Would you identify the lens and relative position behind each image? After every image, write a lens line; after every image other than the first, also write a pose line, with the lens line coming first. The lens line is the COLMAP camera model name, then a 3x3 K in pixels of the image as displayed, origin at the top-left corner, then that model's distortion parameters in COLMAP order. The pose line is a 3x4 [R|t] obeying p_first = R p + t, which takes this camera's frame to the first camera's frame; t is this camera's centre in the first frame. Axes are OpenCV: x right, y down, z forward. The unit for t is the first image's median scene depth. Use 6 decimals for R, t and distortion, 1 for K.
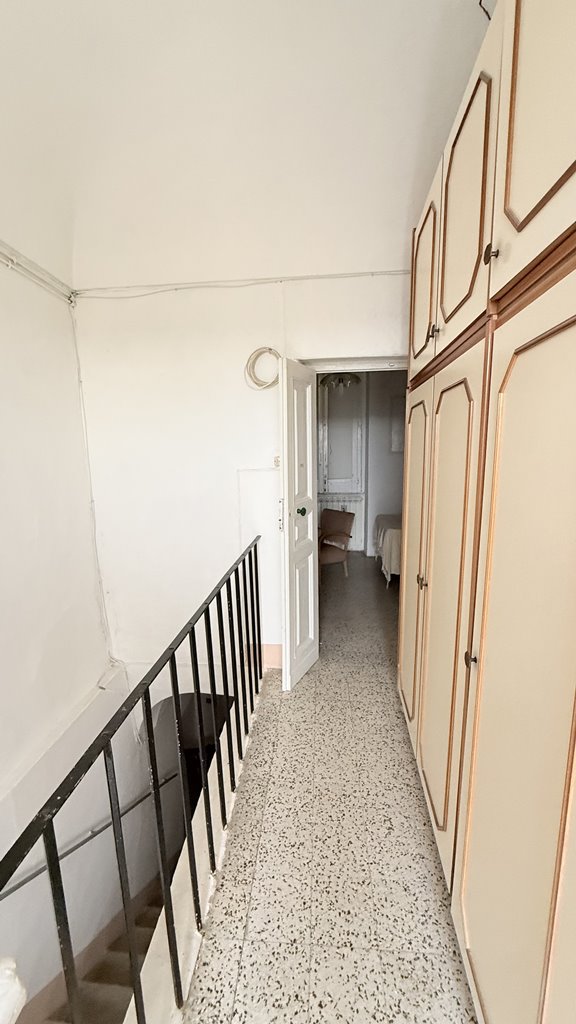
lens RADIAL K [[407.6, 0, 289.5], [0, 407.6, 512.8], [0, 0, 1]] dist [-0.002420, 0.000143]
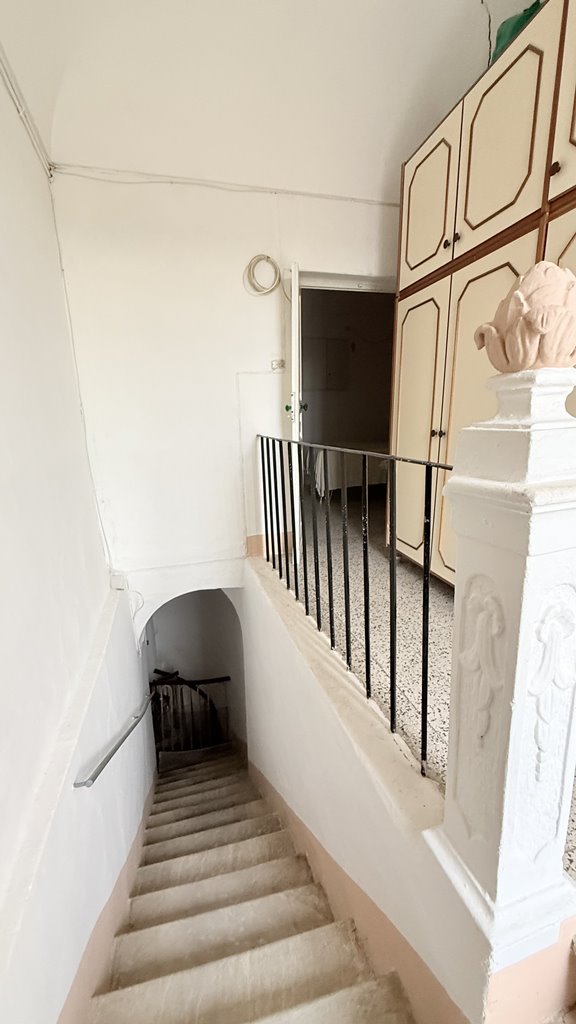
lens RADIAL K [[407.6, 0, 288.3], [0, 407.6, 514.2], [0, 0, 1]] dist [-0.002420, 0.000143]
pose [[0.936267, -0.082507, 0.341462, -0.411802], [0.056219, 0.994691, 0.086198, 0.187839], [-0.346761, -0.061507, 0.935934, -0.082725]]
